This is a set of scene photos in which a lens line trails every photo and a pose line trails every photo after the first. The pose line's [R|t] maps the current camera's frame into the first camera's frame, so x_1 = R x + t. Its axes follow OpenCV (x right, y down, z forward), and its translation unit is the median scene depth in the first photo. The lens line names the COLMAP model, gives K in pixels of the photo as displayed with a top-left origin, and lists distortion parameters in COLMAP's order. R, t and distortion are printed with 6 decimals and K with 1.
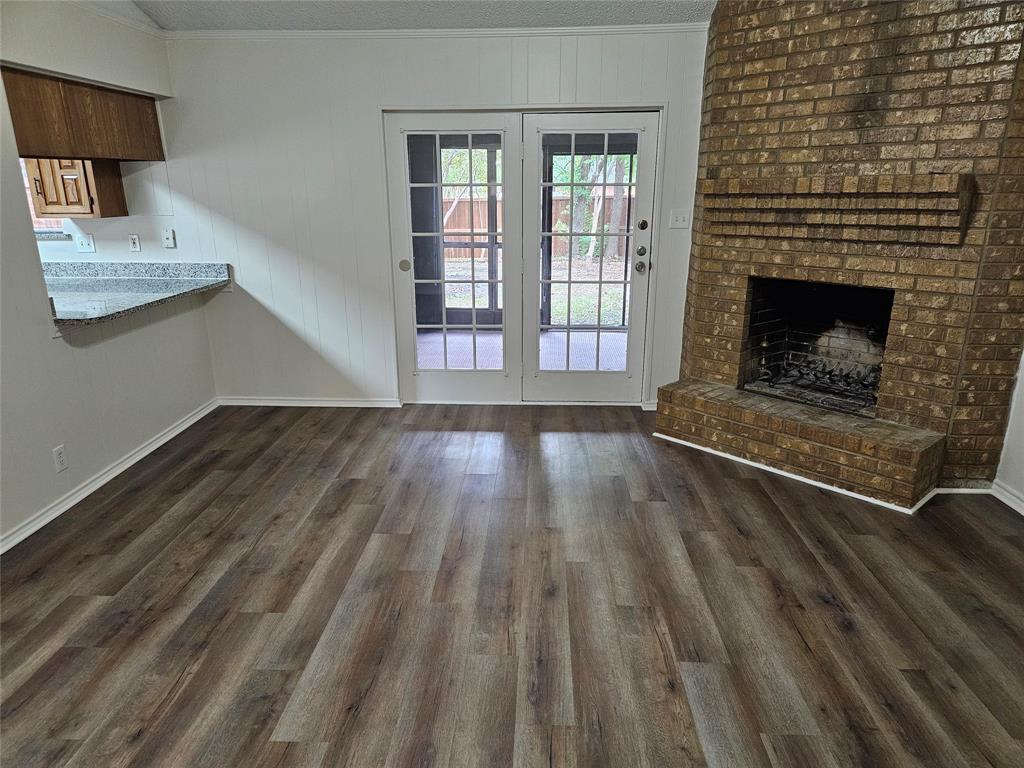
lens RADIAL K [[677.8, 0, 509.5], [0, 677.8, 388.1], [0, 0, 1]] dist [0.085491, -0.071323]
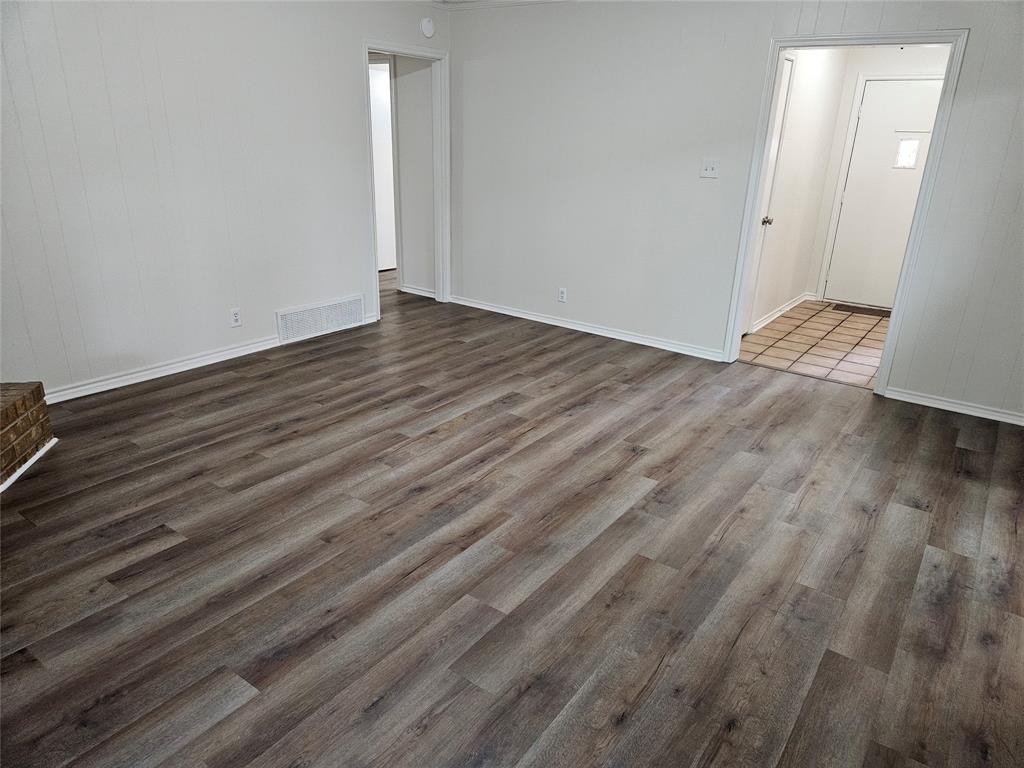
lens RADIAL K [[677.8, 0, 521.0], [0, 677.8, 375.4], [0, 0, 1]] dist [0.085491, -0.071323]
pose [[-0.841179, -0.197307, 0.503476, -0.490572], [0.126666, 0.833262, 0.538172, -0.358511], [-0.525713, 0.516472, -0.675931, 1.254983]]
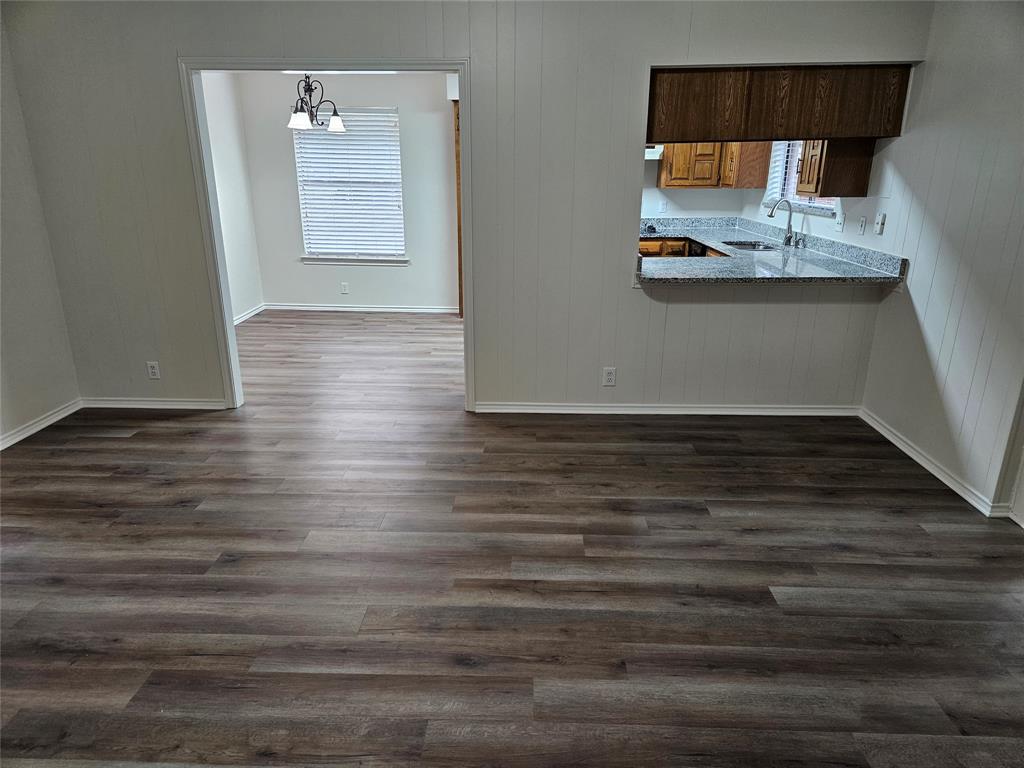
lens RADIAL K [[677.8, 0, 511.0], [0, 677.8, 390.2], [0, 0, 1]] dist [0.085491, -0.071323]
pose [[0.011239, 0.314825, -0.949083, 0.591706], [-0.284951, 0.910797, 0.298751, -0.209794], [0.958476, 0.267085, 0.099946, 0.701535]]
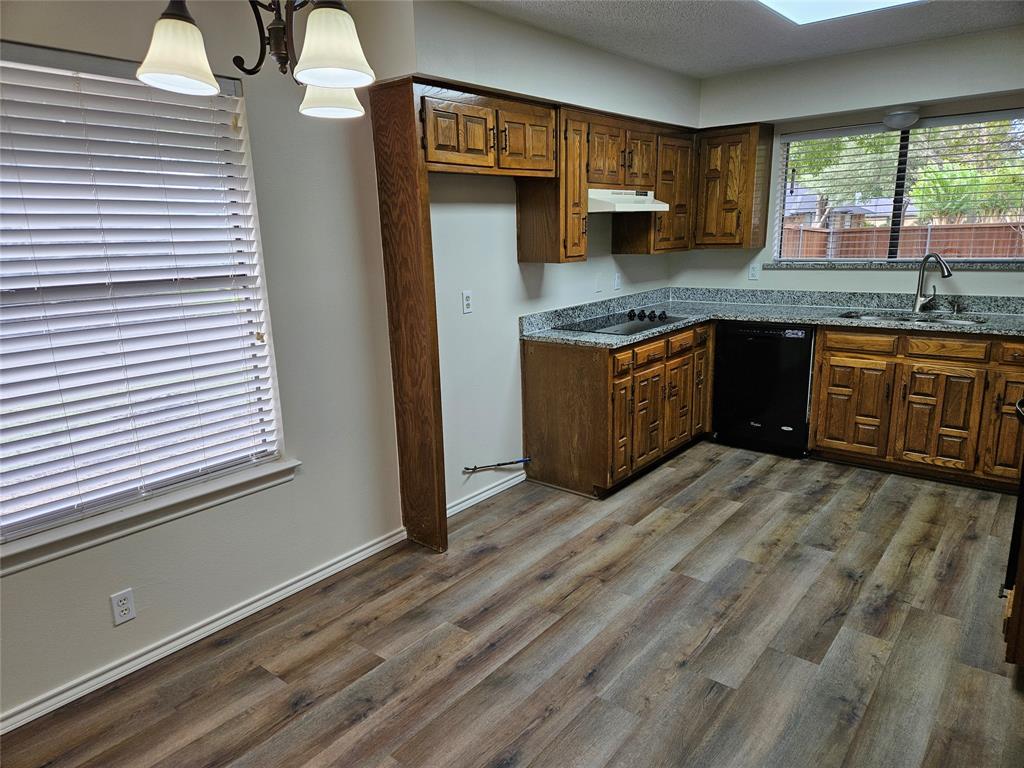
lens RADIAL K [[677.8, 0, 502.3], [0, 677.8, 389.0], [0, 0, 1]] dist [0.085491, -0.071323]
pose [[0.802010, 0.118185, -0.585502, -0.910766], [-0.142529, 0.989780, 0.004556, 0.020942], [0.580057, 0.079797, 0.810658, -0.055388]]
